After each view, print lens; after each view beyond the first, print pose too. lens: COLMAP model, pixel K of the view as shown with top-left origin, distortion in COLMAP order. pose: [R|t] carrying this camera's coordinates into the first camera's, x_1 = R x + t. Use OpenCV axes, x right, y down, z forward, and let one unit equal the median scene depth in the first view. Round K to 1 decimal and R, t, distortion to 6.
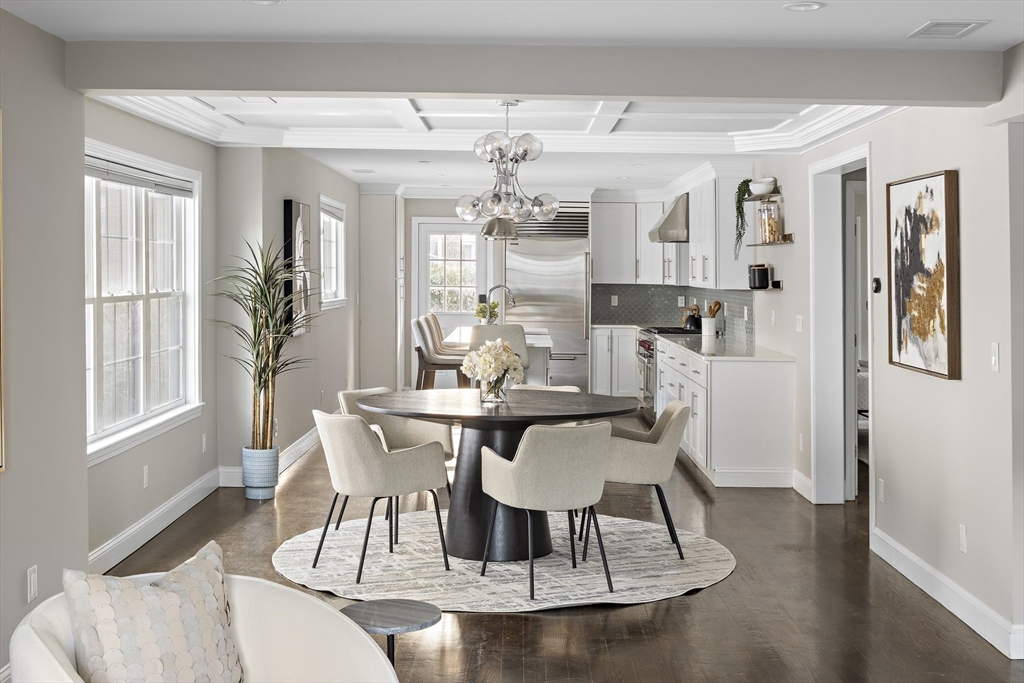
lens RADIAL K [[1315.1, 0, 514.5], [0, 1315.1, 393.6], [0, 0, 1]] dist [-0.070744, 0.020737]
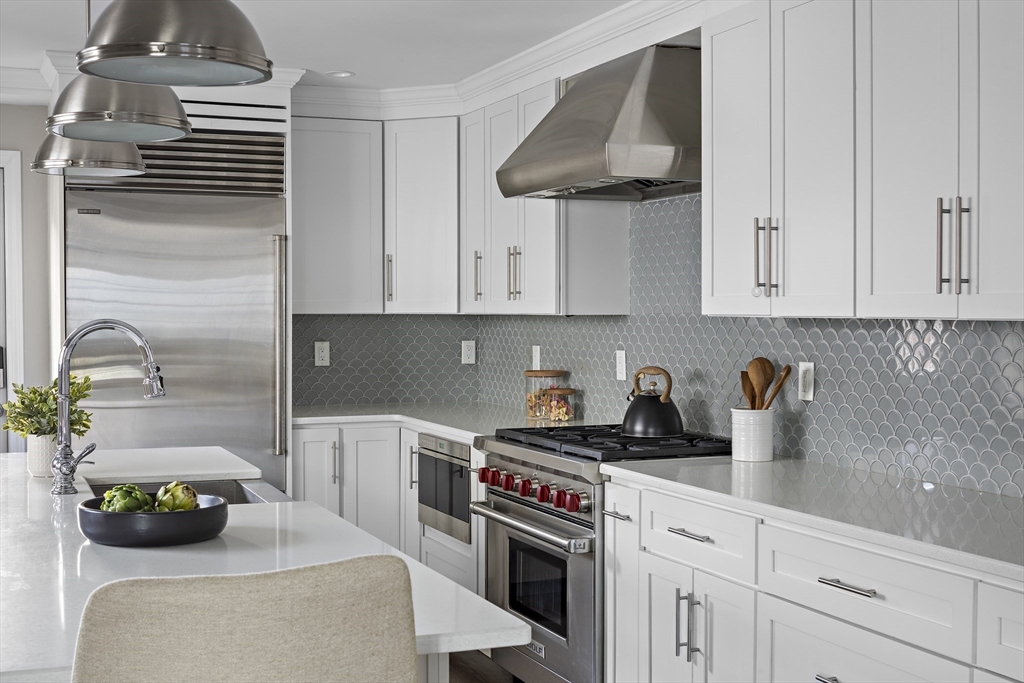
lens RADIAL K [[1365.9, 0, 512.0], [0, 1365.9, 341.5], [0, 0, 1]] dist [-0.016011, 0.007613]
pose [[0.930420, -0.021343, 0.365874, -0.036396], [0.046027, 0.997204, -0.058877, -0.057056], [-0.363594, 0.071620, 0.928800, 0.702887]]
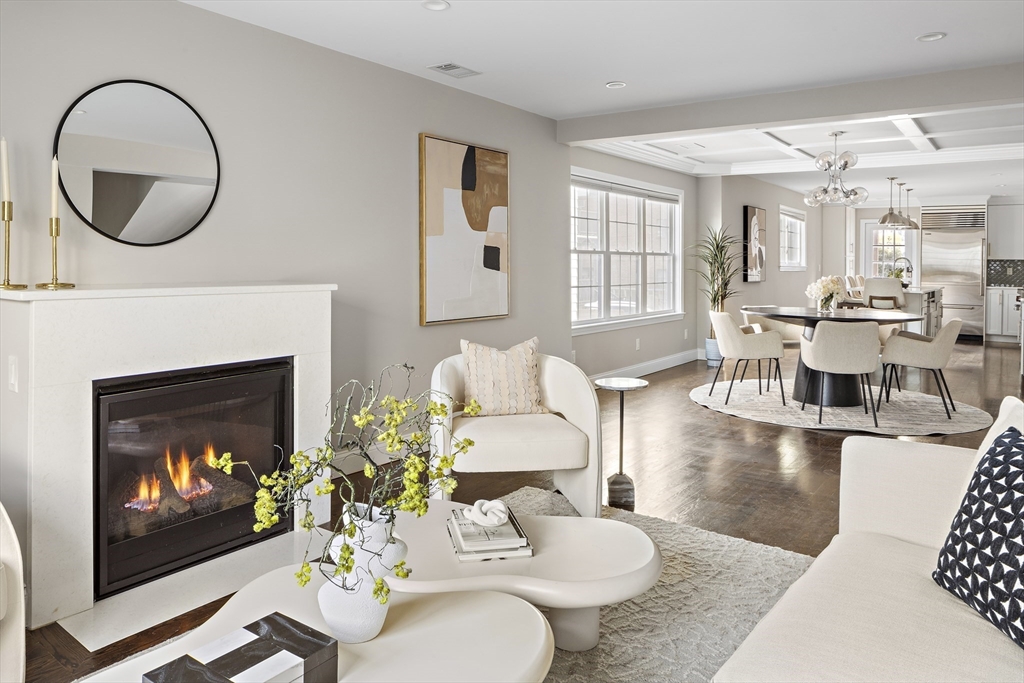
lens RADIAL K [[712.0, 0, 511.1], [0, 712.0, 354.3], [0, 0, 1]] dist [-0.010281, 0.003546]
pose [[0.806083, 0.070630, -0.587572, 0.127893], [-0.056138, 0.997501, 0.042891, 0.027378], [0.589133, -0.001588, 0.808034, 0.005549]]
